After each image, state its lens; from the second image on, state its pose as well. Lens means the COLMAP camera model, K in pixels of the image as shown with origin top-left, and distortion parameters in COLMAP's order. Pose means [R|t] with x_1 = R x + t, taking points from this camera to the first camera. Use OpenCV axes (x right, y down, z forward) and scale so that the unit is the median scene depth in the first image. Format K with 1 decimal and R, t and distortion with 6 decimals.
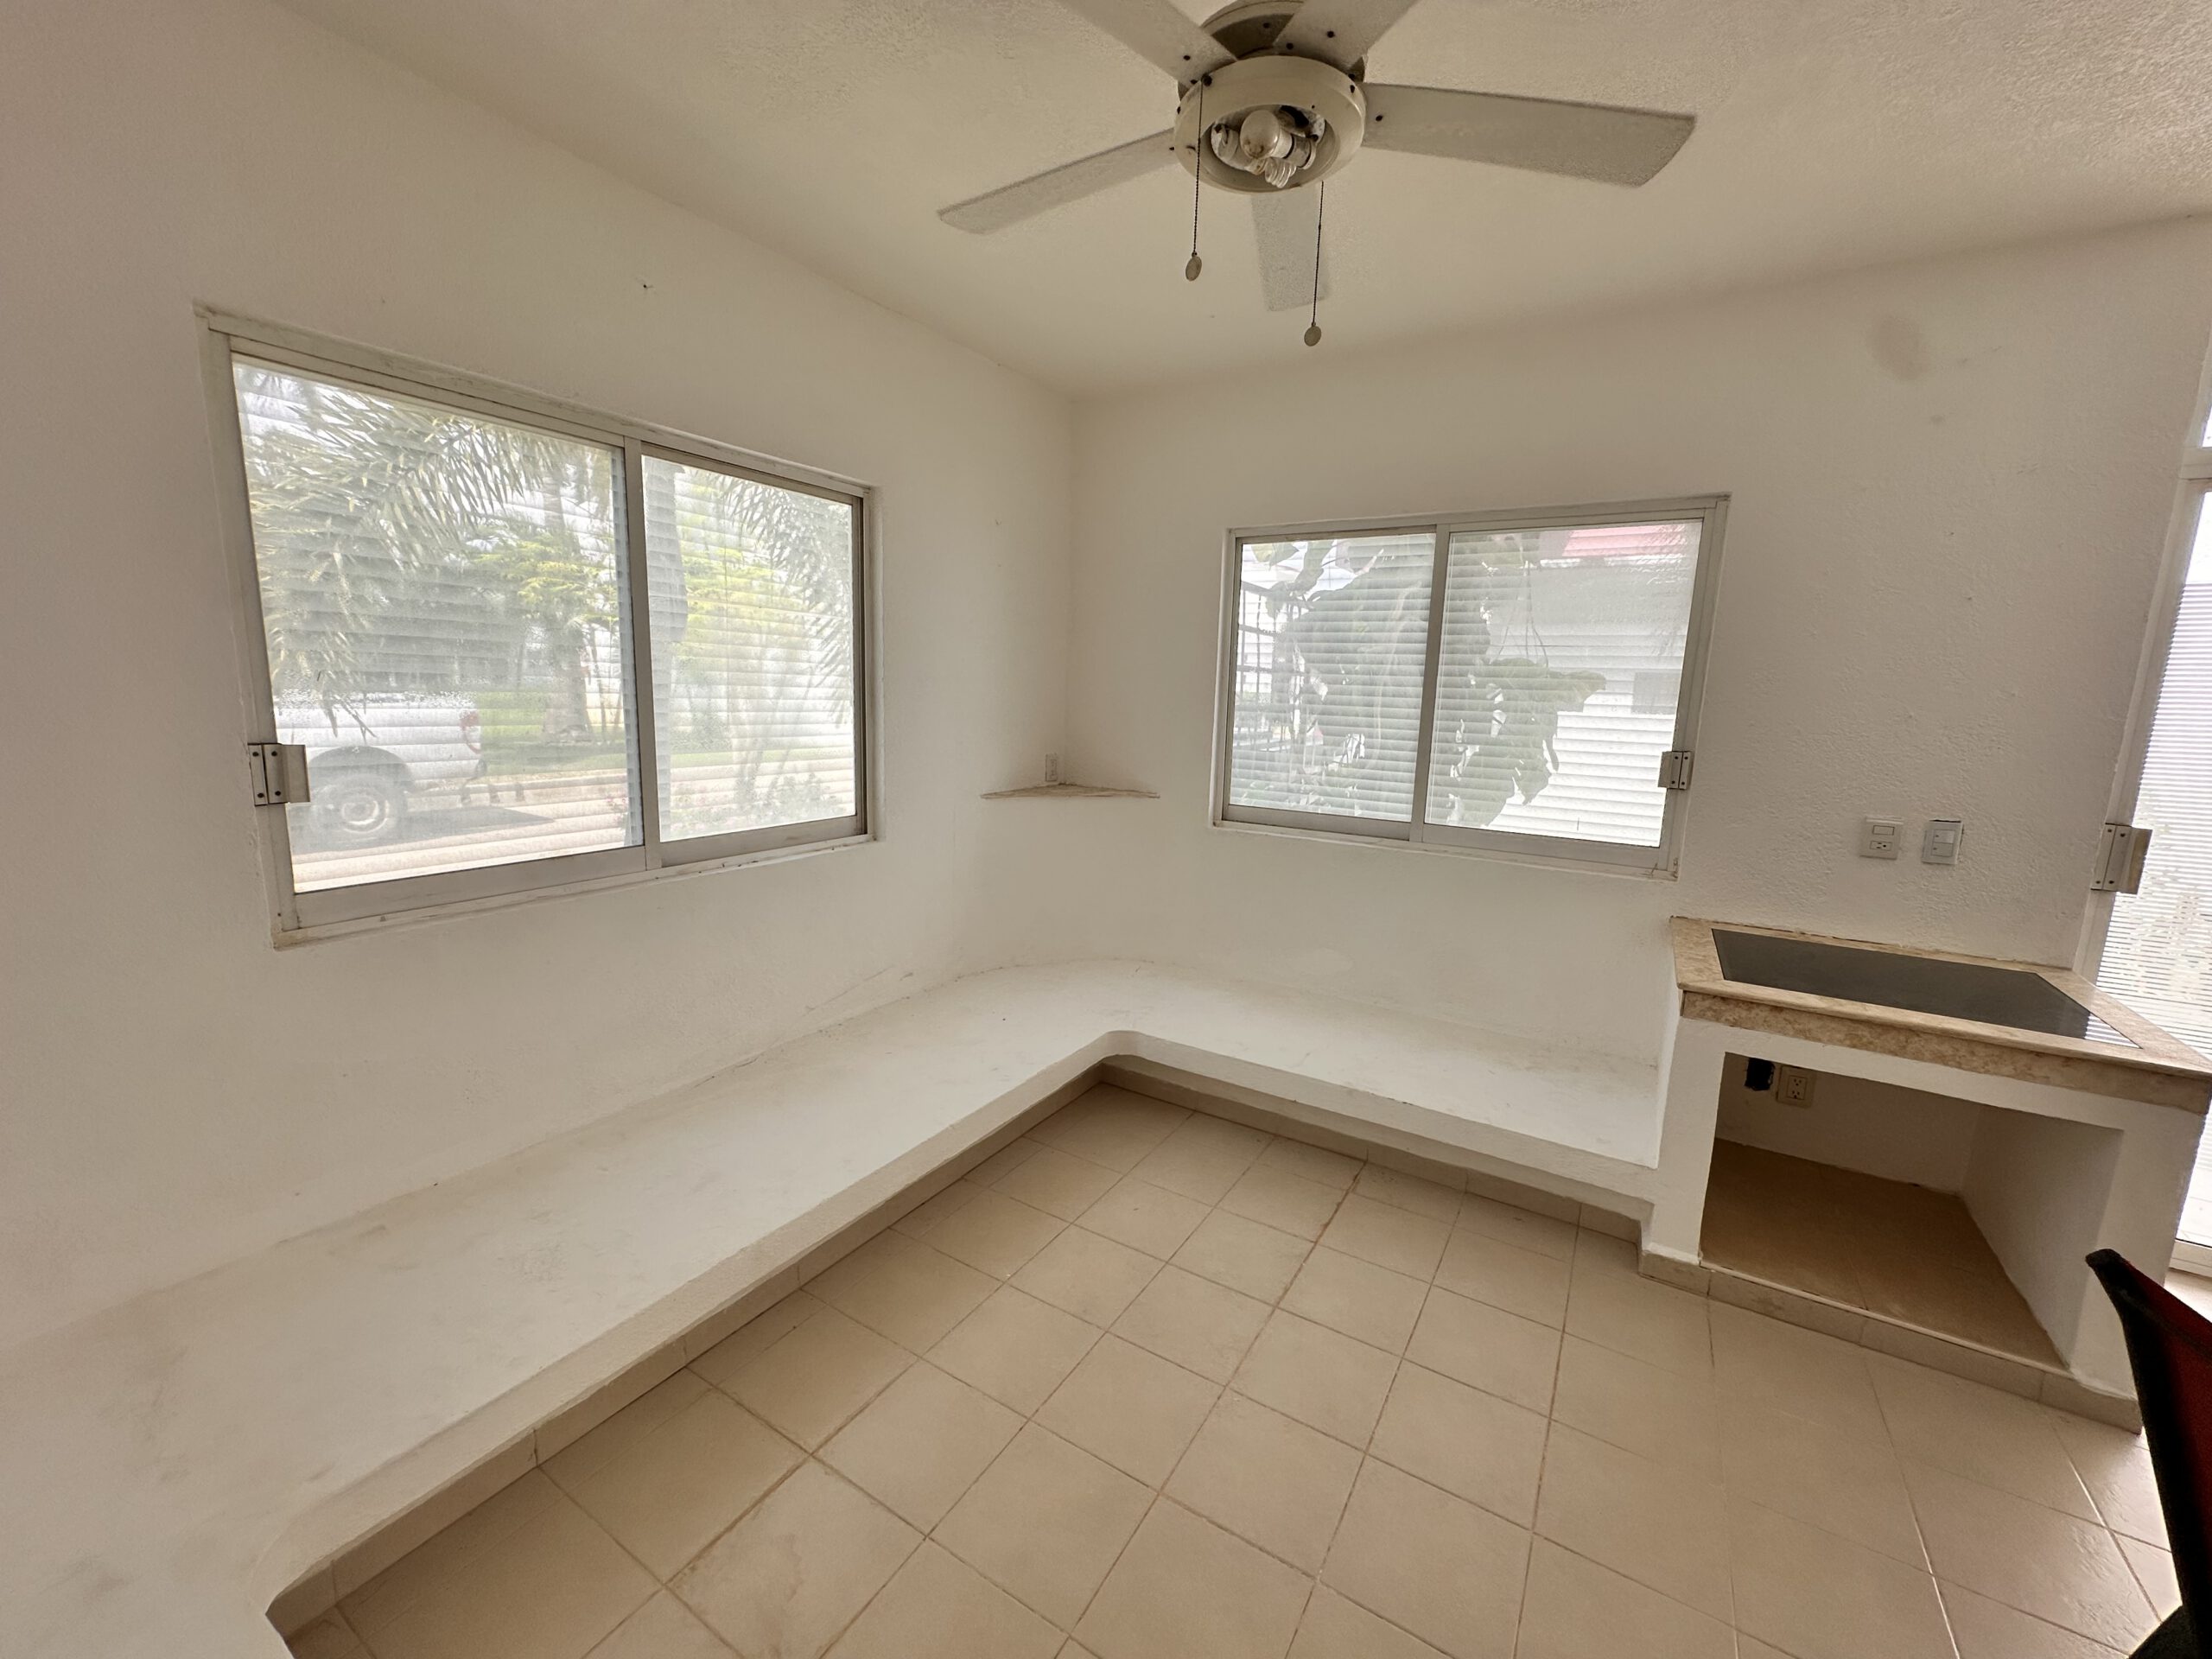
lens RADIAL K [[892.0, 0, 1111.3], [0, 892.0, 823.1], [0, 0, 1]] dist [-0.003197, 0.001533]
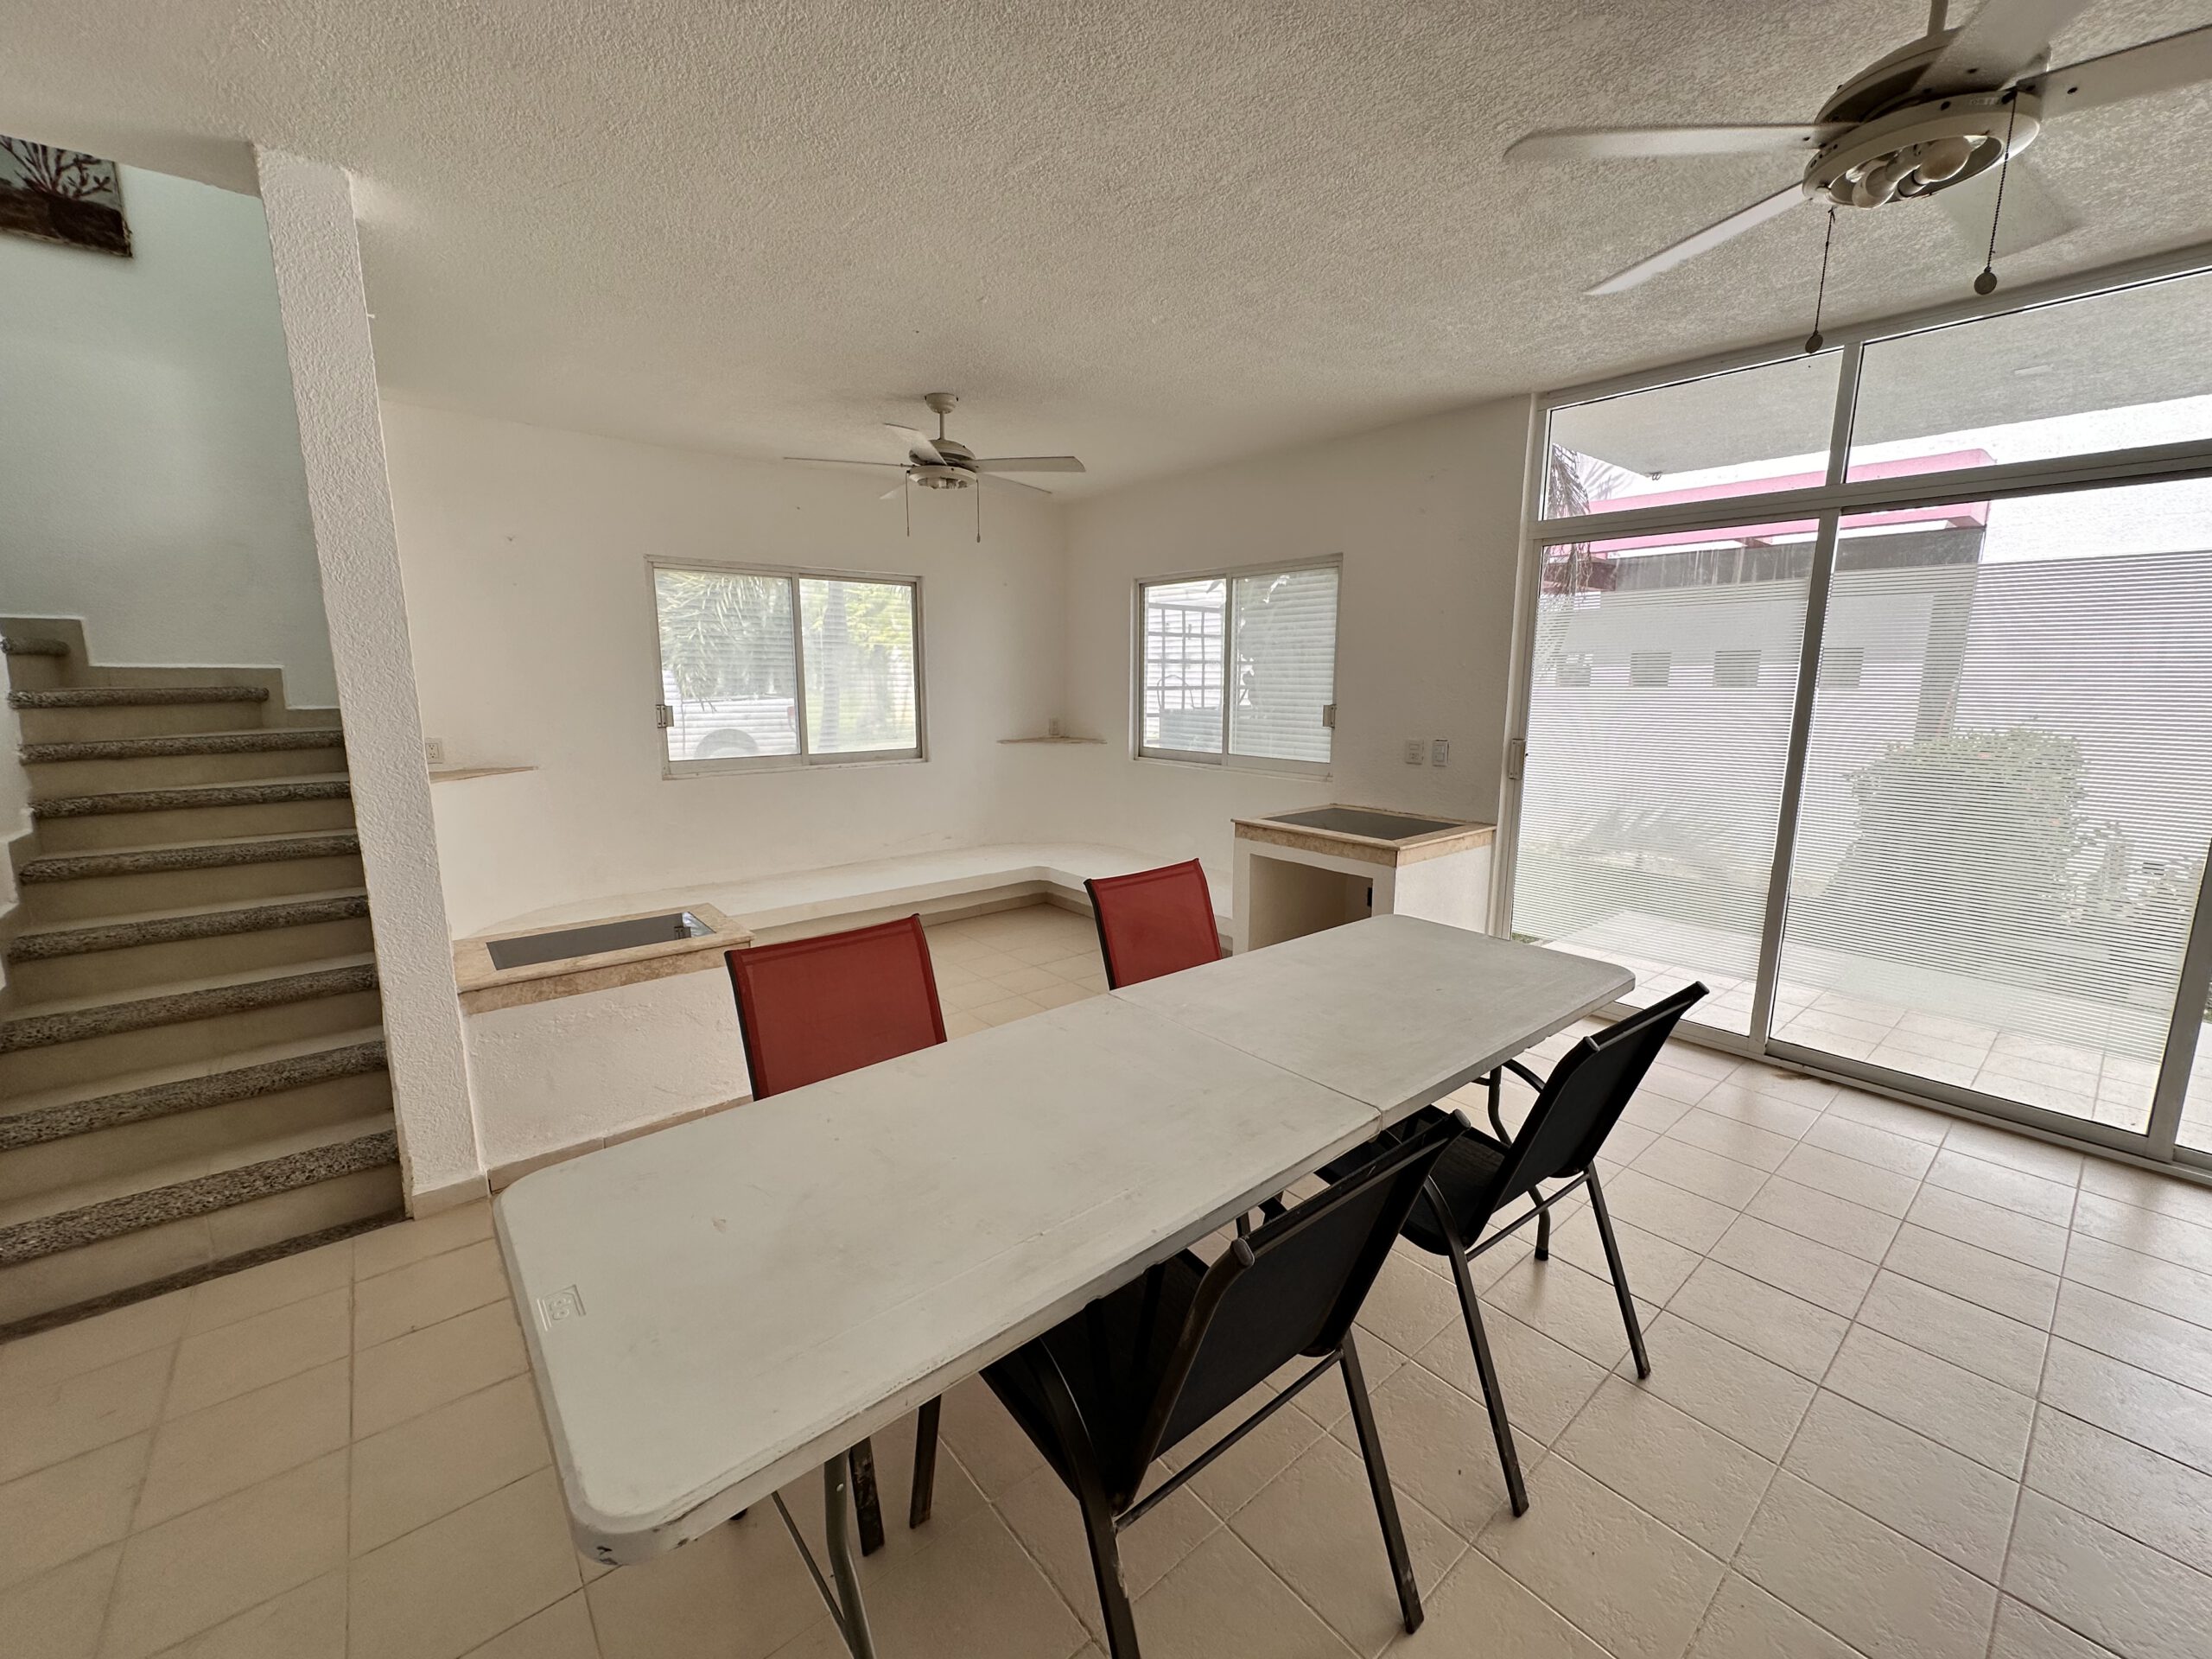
lens RADIAL K [[892.0, 0, 1107.7], [0, 892.0, 825.4], [0, 0, 1]] dist [-0.003197, 0.001533]
pose [[0.946589, 0.024484, -0.321512, 0.751039], [-0.022336, 0.999697, 0.010368, 0.133420], [0.321669, -0.002633, 0.946849, -0.698932]]
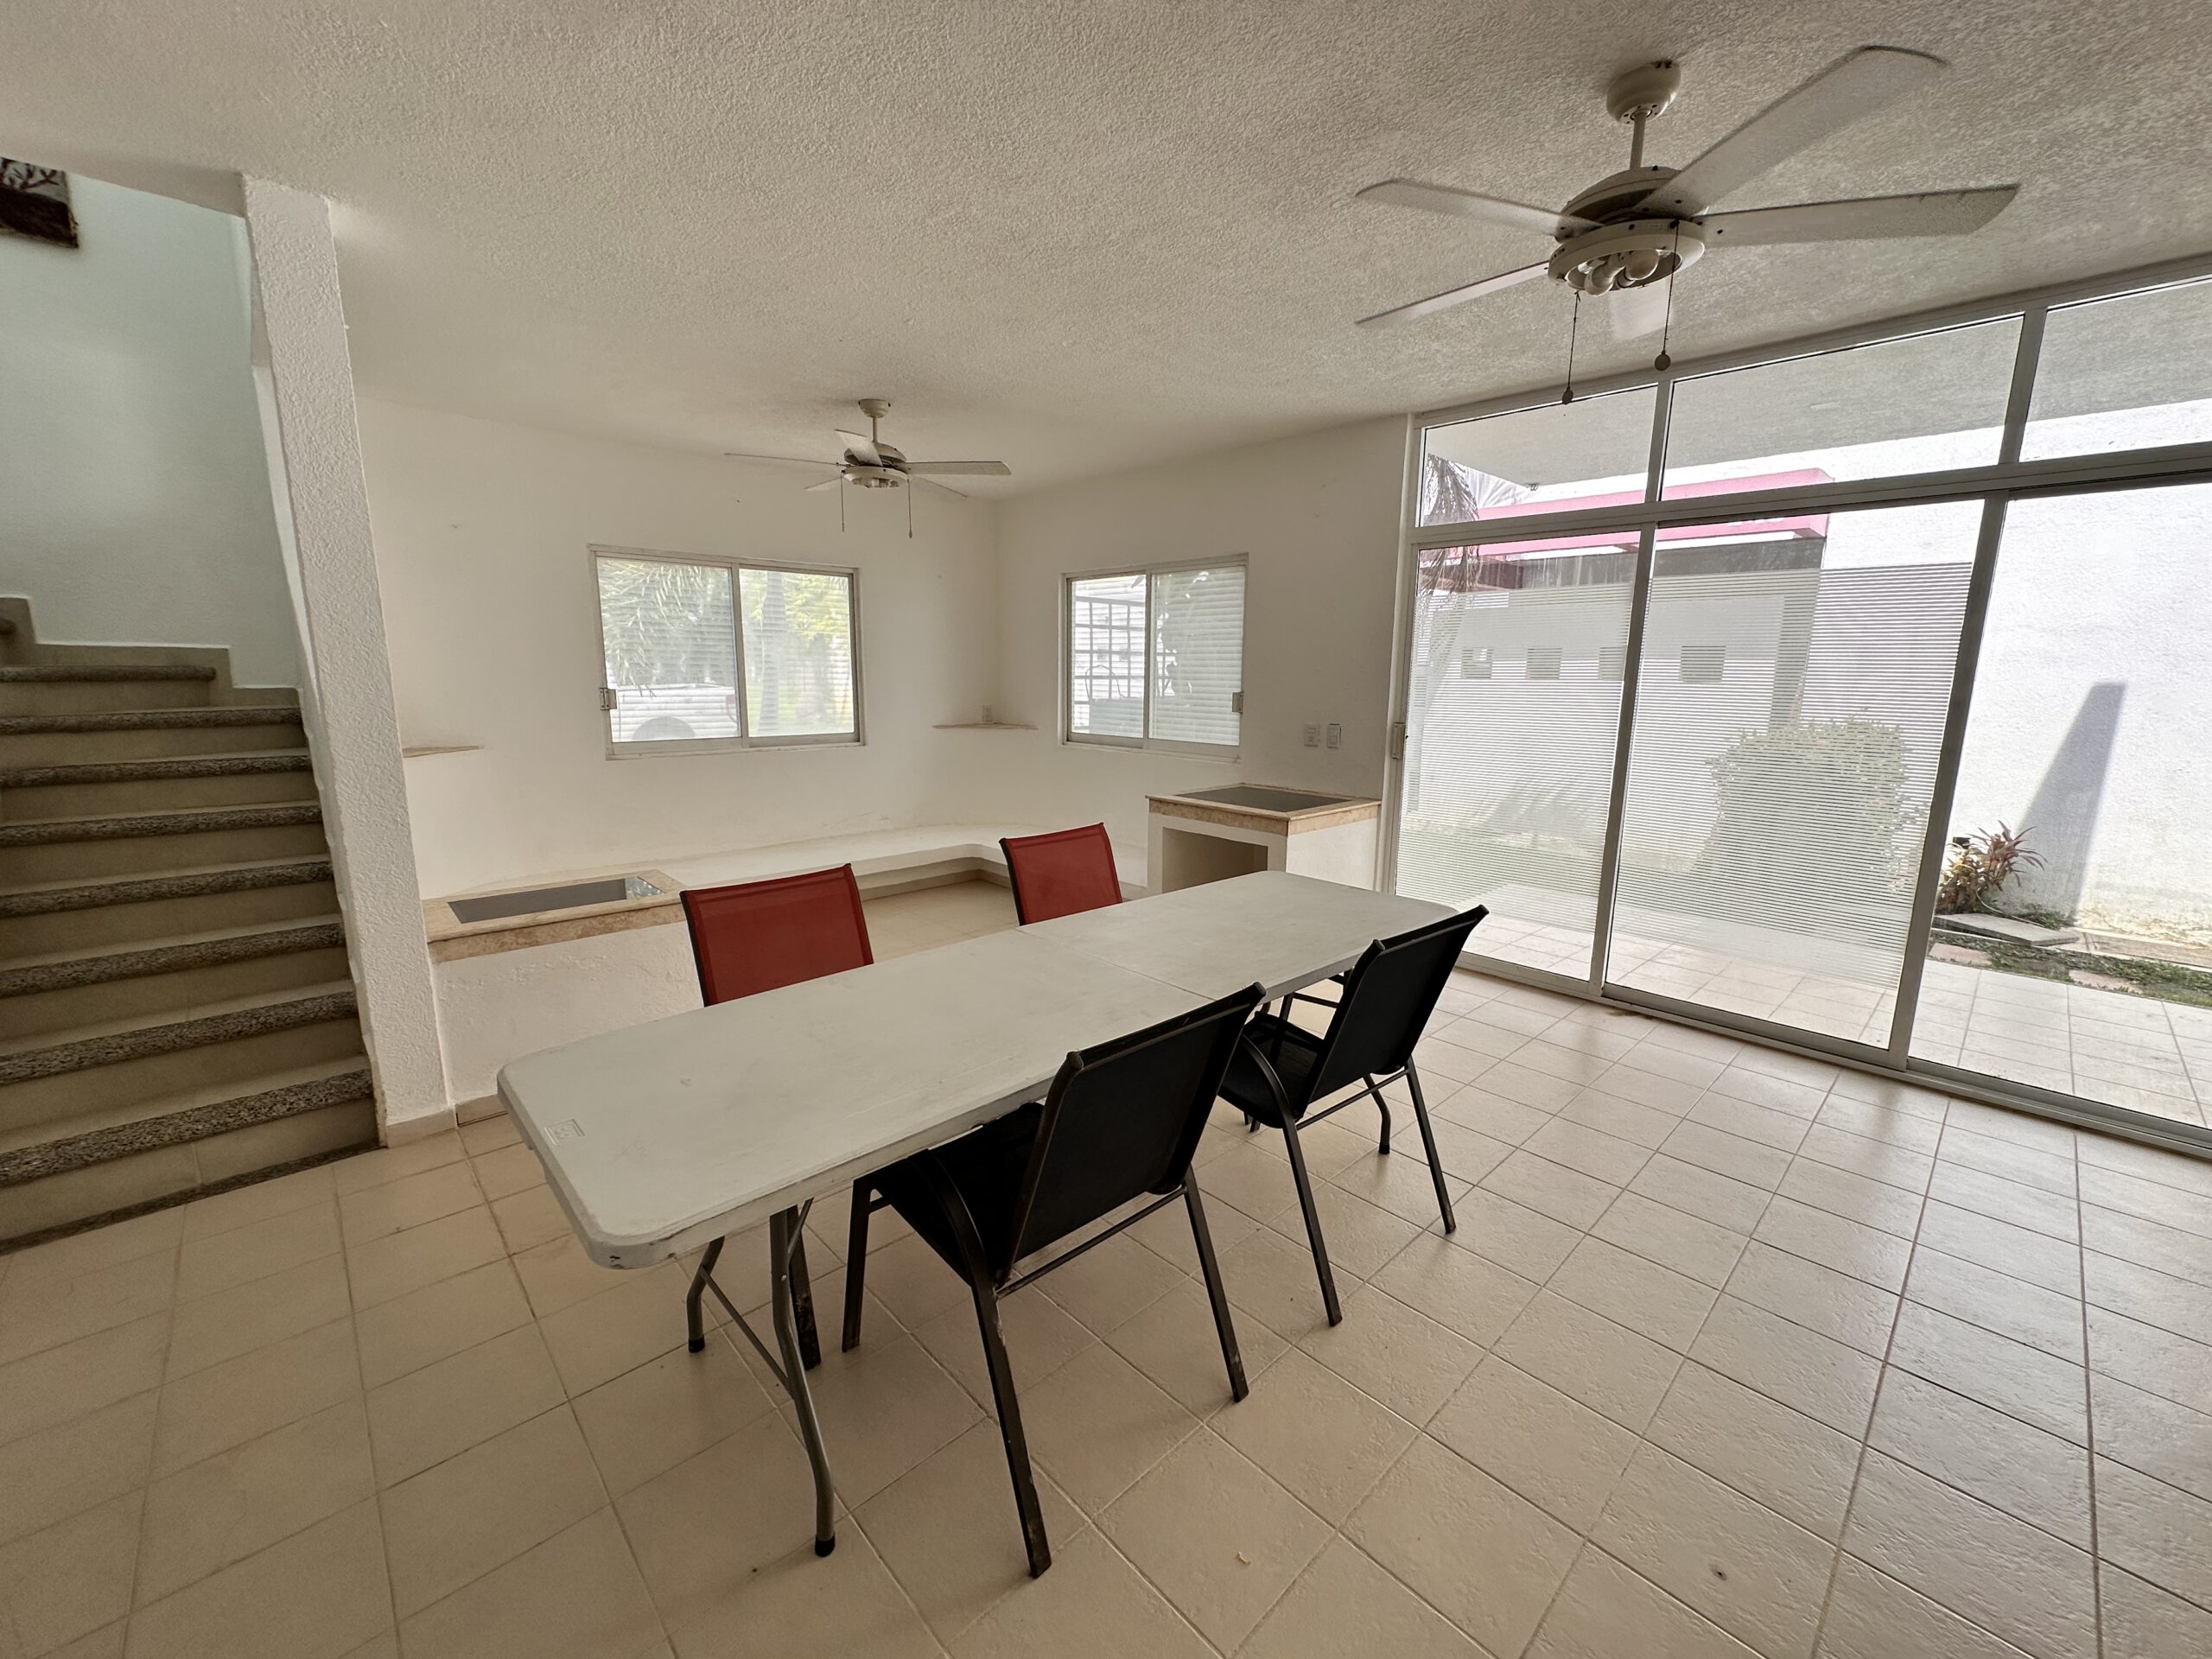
lens RADIAL K [[892.0, 0, 1107.5], [0, 892.0, 825.5], [0, 0, 1]] dist [-0.003197, 0.001533]
pose [[0.964396, 0.024395, -0.263335, 0.827431], [-0.020809, 0.999649, 0.016401, 0.162421], [0.263643, -0.010338, 0.964565, -0.806697]]
